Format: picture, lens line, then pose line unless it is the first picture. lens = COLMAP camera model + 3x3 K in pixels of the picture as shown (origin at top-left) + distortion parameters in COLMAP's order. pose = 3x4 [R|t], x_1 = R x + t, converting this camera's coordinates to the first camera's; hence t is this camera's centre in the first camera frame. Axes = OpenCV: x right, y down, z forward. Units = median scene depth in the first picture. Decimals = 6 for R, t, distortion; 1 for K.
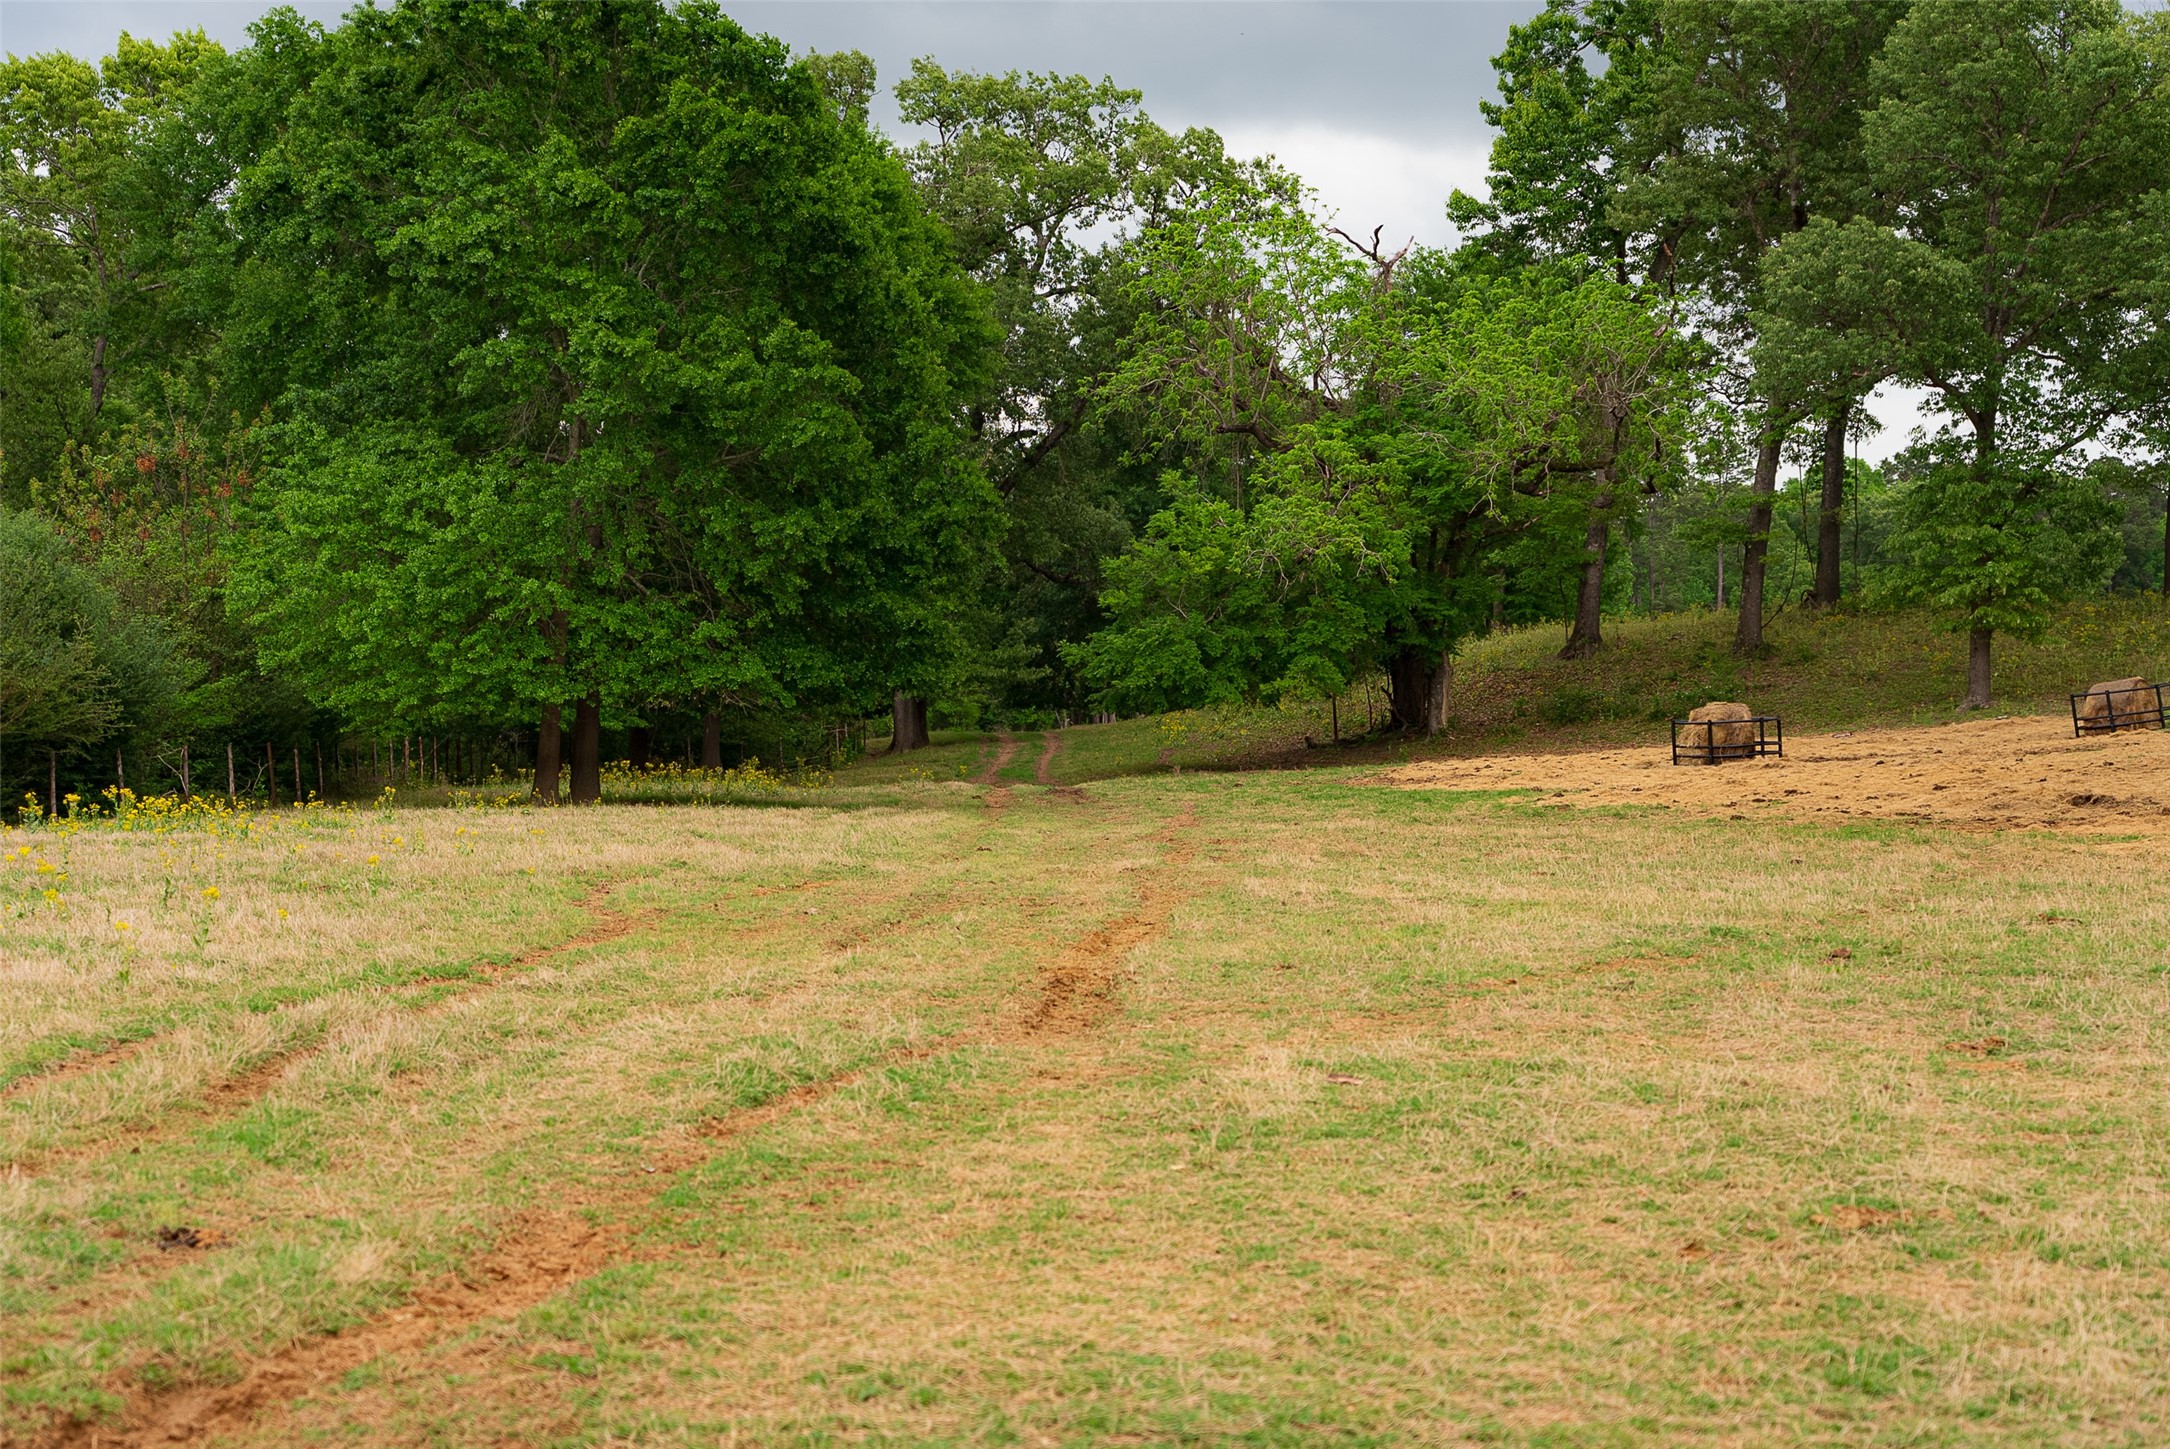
lens RADIAL K [[3816.0, 0, 1085.0], [0, 3816.0, 724.6], [0, 0, 1]] dist [0.004147, 0.000000]
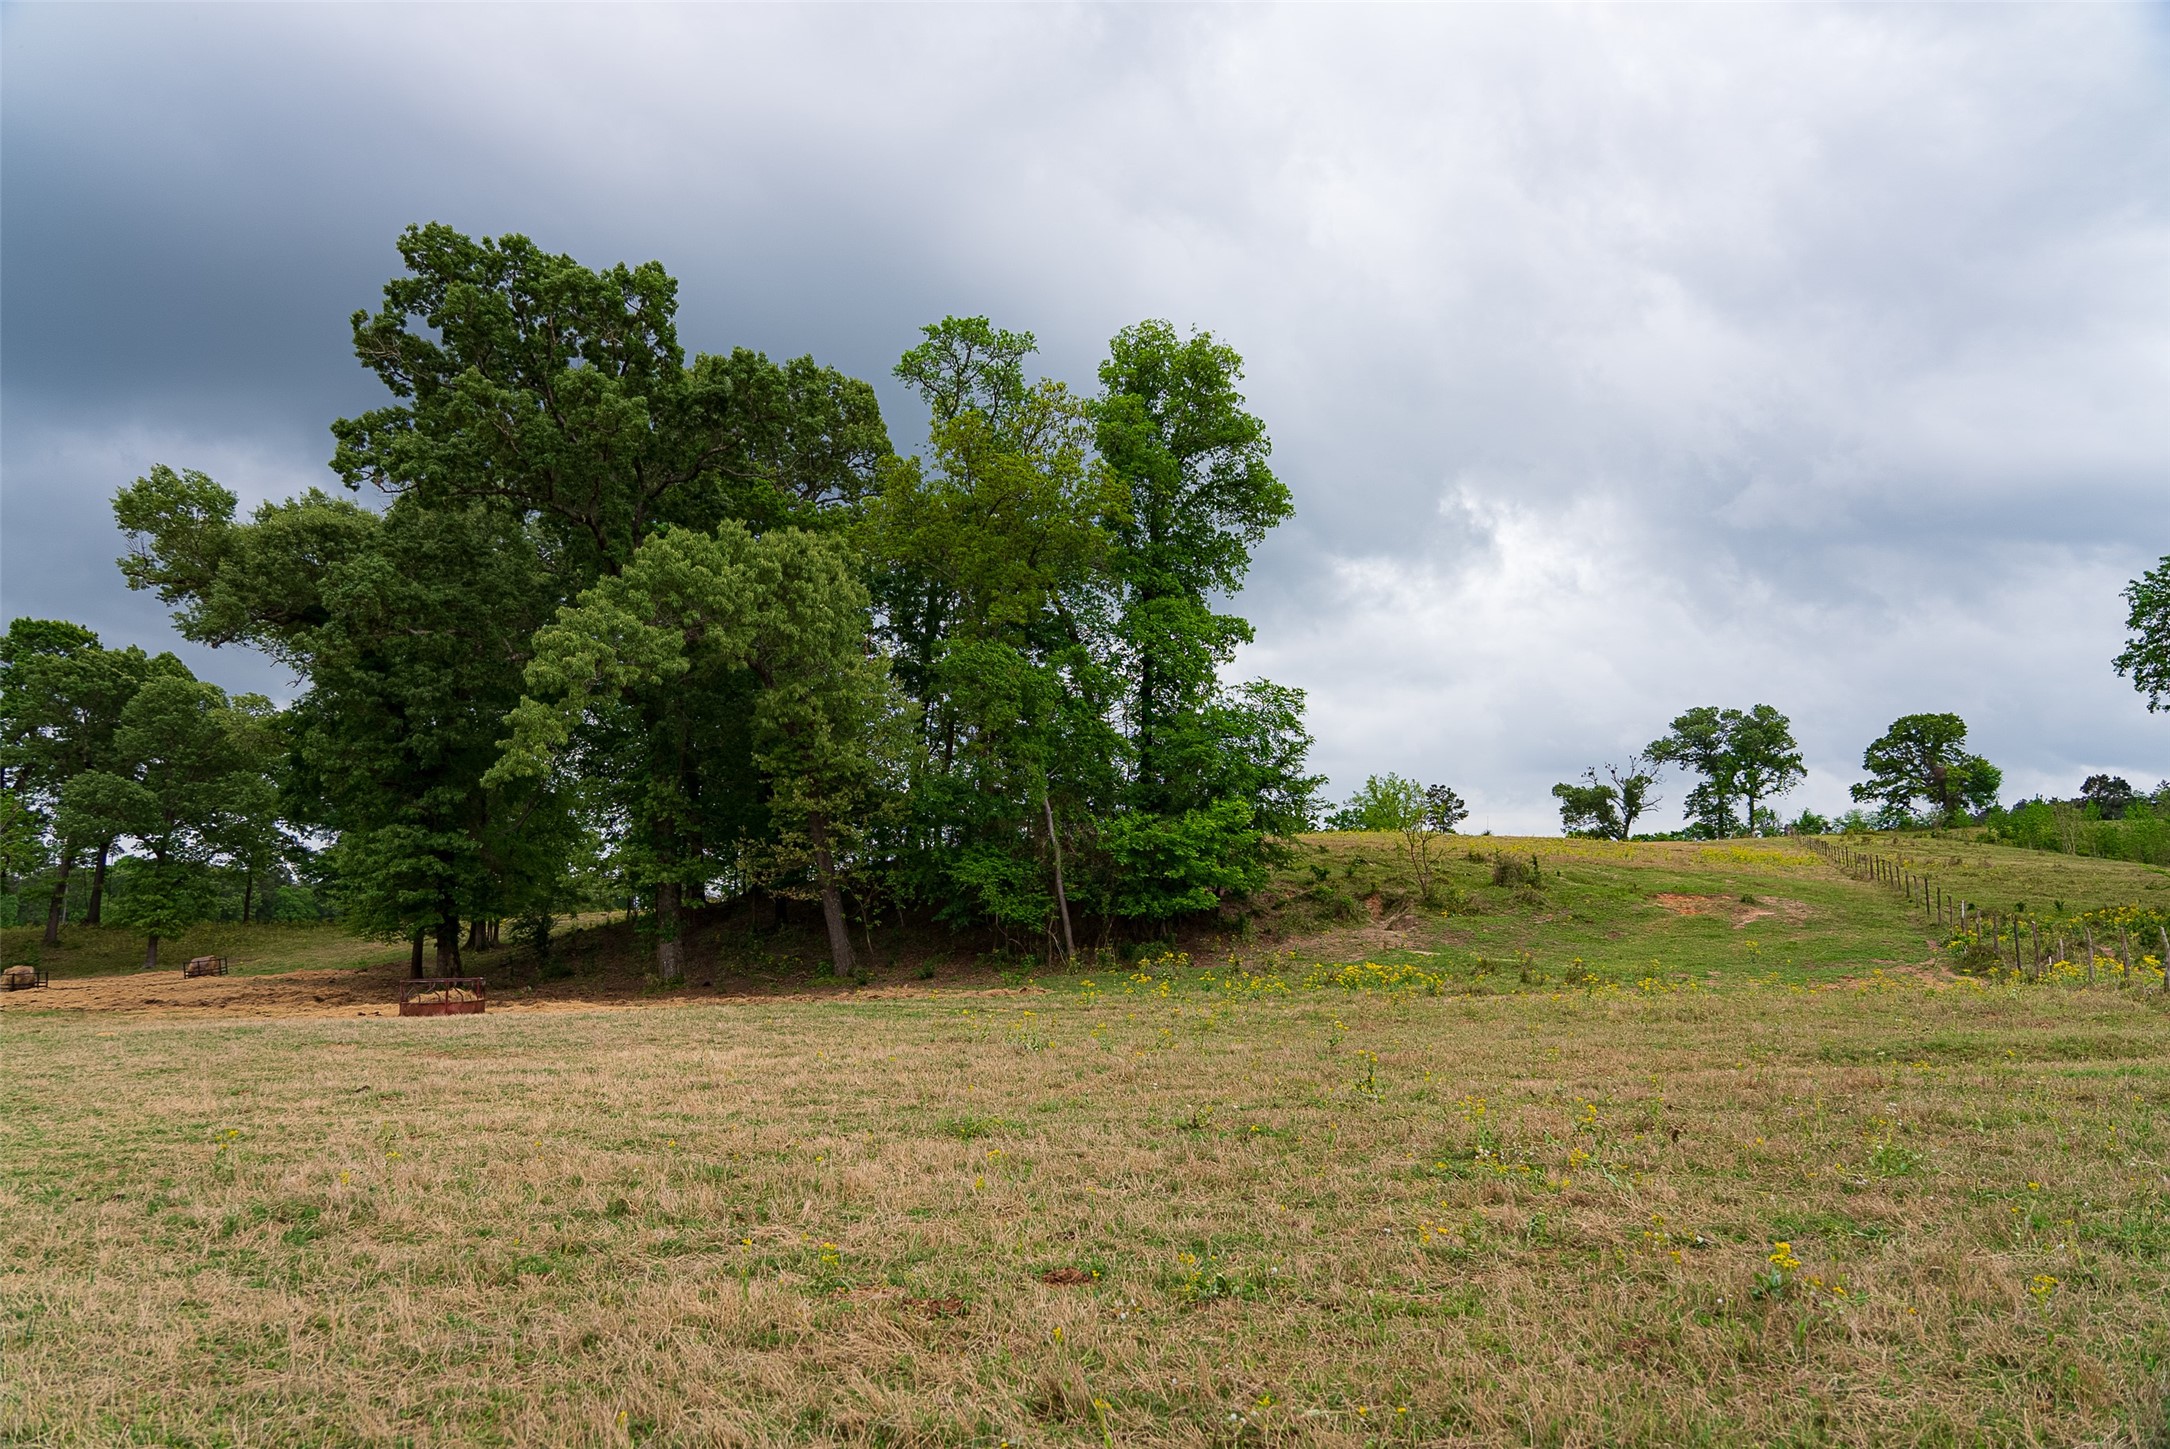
lens RADIAL K [[1576.8, 0, 1084.1], [0, 1576.8, 735.5], [0, 0, 1]] dist [-0.007418, -0.003425]
pose [[0.746989, 0.091544, 0.658503, -0.001673], [0.007900, 0.989183, -0.146477, 0.000720], [-0.664789, 0.114619, 0.738186, -0.188890]]
